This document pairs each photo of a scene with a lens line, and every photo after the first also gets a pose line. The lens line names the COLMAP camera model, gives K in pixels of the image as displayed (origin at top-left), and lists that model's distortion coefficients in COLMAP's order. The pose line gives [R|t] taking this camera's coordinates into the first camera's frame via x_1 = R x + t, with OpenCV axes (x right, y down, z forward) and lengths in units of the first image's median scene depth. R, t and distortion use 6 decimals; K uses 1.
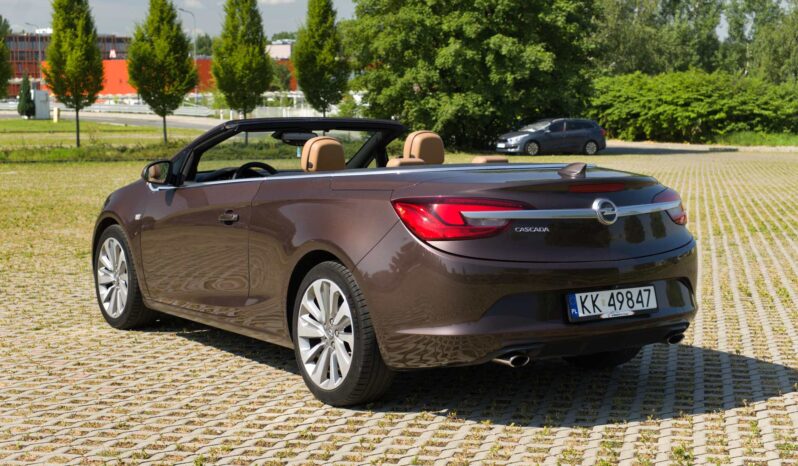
lens RADIAL K [[1253.8, 0, 383.7], [0, 1253.8, 232.5], [0, 0, 1]] dist [0.212028, -1.206356]
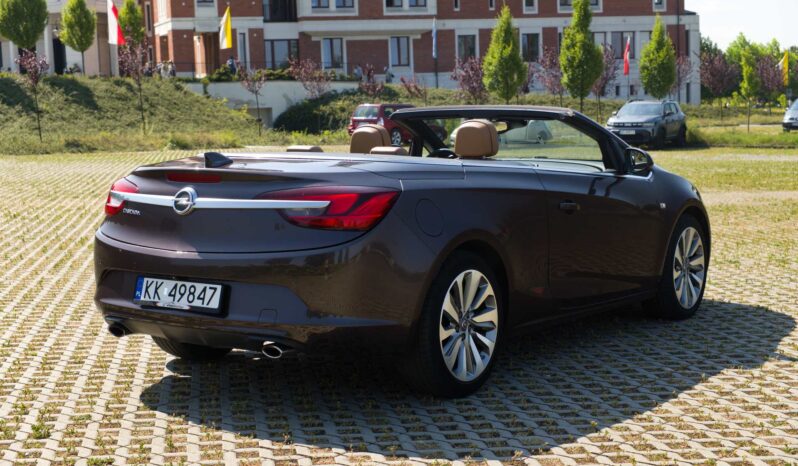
lens RADIAL K [[1253.8, 0, 383.7], [0, 1253.8, 232.5], [0, 0, 1]] dist [0.212028, -1.206356]
pose [[0.367616, 0.090489, -0.925565, 1.142098], [-0.081350, 0.994569, 0.064925, -0.068811], [0.926413, 0.051427, 0.372980, 0.773553]]
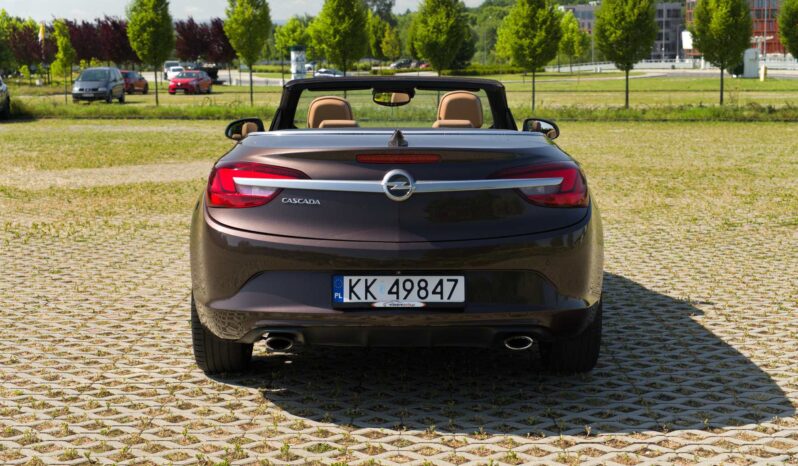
lens RADIAL K [[1253.8, 0, 383.7], [0, 1253.8, 232.5], [0, 0, 1]] dist [0.212028, -1.206356]
pose [[0.829620, 0.067239, -0.554266, 0.646079], [-0.049281, 0.997666, 0.047265, -0.024637], [0.556150, -0.011897, 0.830997, 0.272900]]
